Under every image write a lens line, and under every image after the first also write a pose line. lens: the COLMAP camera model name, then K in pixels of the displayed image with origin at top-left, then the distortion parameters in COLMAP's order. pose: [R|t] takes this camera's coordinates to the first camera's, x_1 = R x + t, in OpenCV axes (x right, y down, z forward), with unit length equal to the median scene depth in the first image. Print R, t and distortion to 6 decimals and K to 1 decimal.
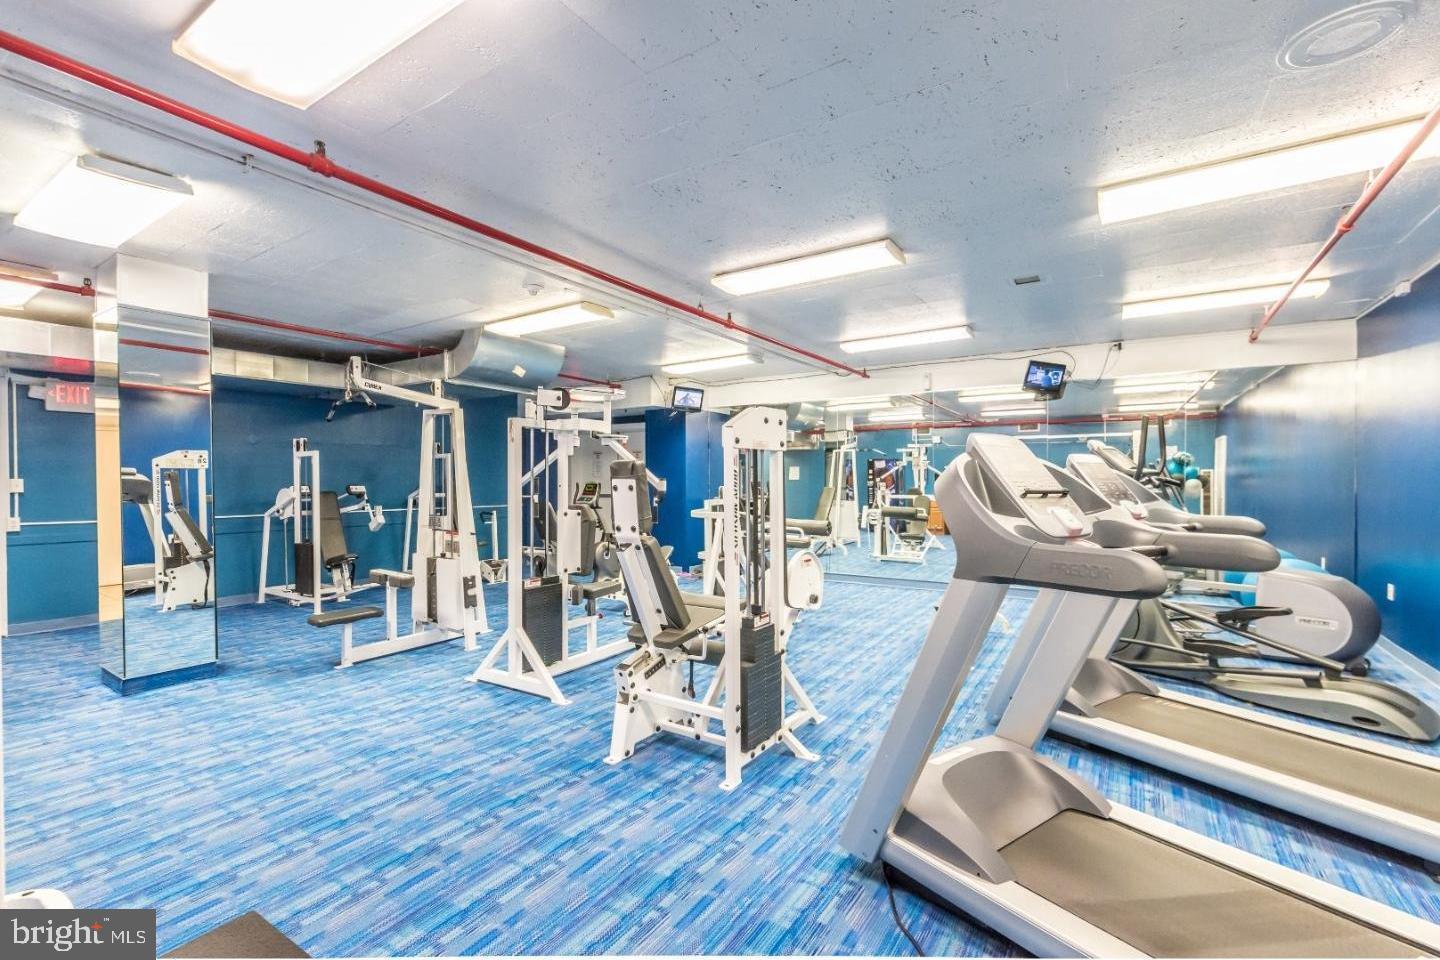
lens RADIAL K [[577.7, 0, 726.3], [0, 577.7, 487.6], [0, 0, 1]] dist [-0.002134, 0.000151]
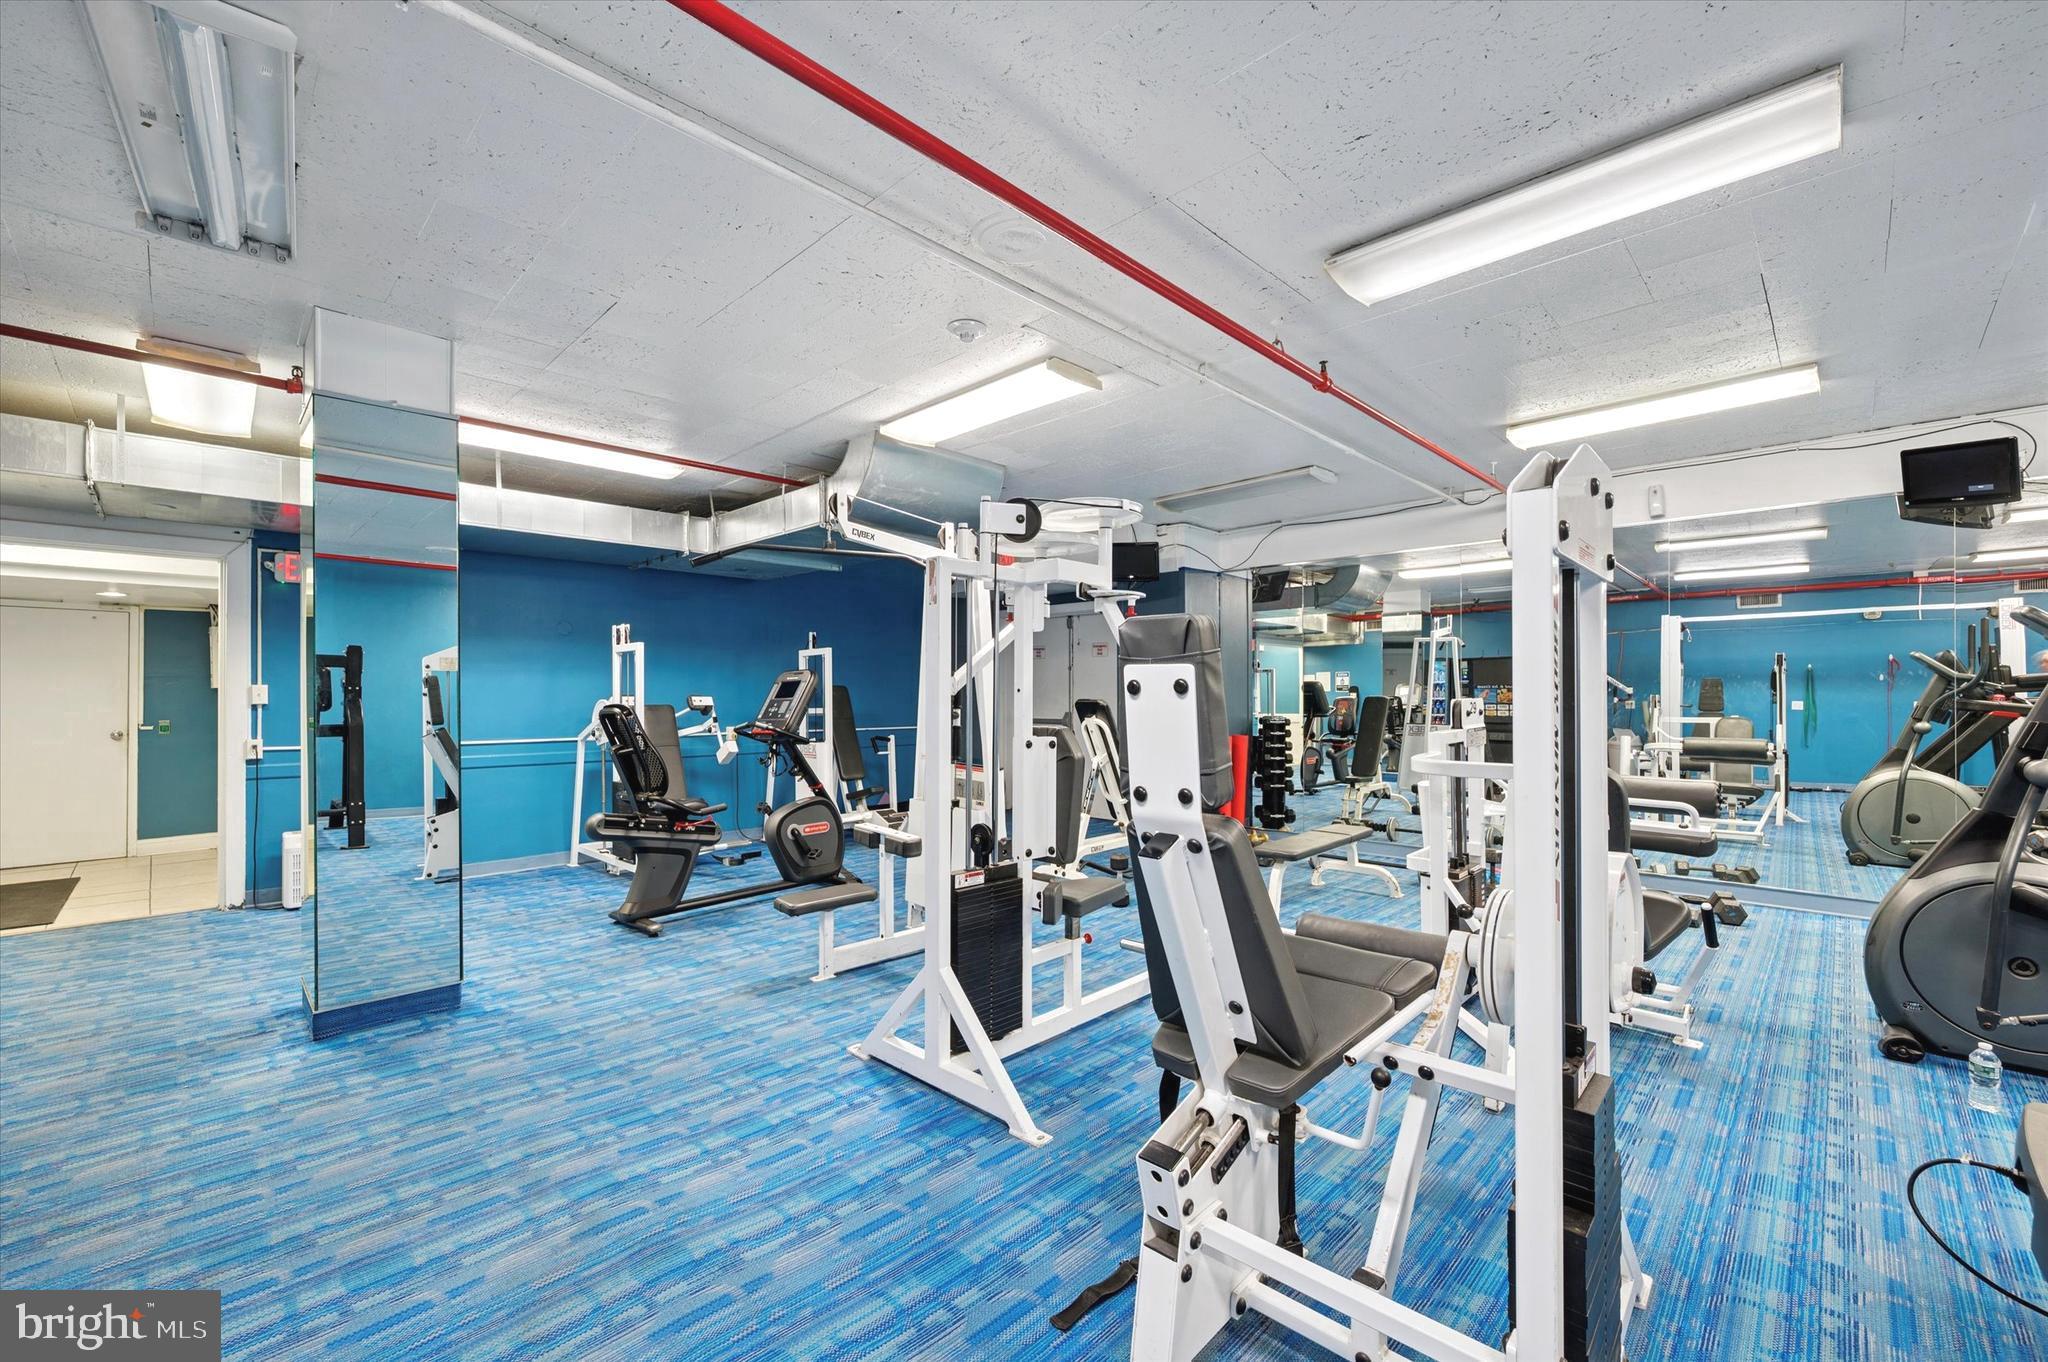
lens RADIAL K [[774.2, 0, 1022.8], [0, 774.2, 685.2], [0, 0, 1]] dist [0.002029, -0.000014]
pose [[0.978132, -0.003916, -0.207949, -0.137913], [-0.001346, 0.999683, -0.025159, 0.009836], [0.207981, 0.024889, 0.977816, 0.315728]]
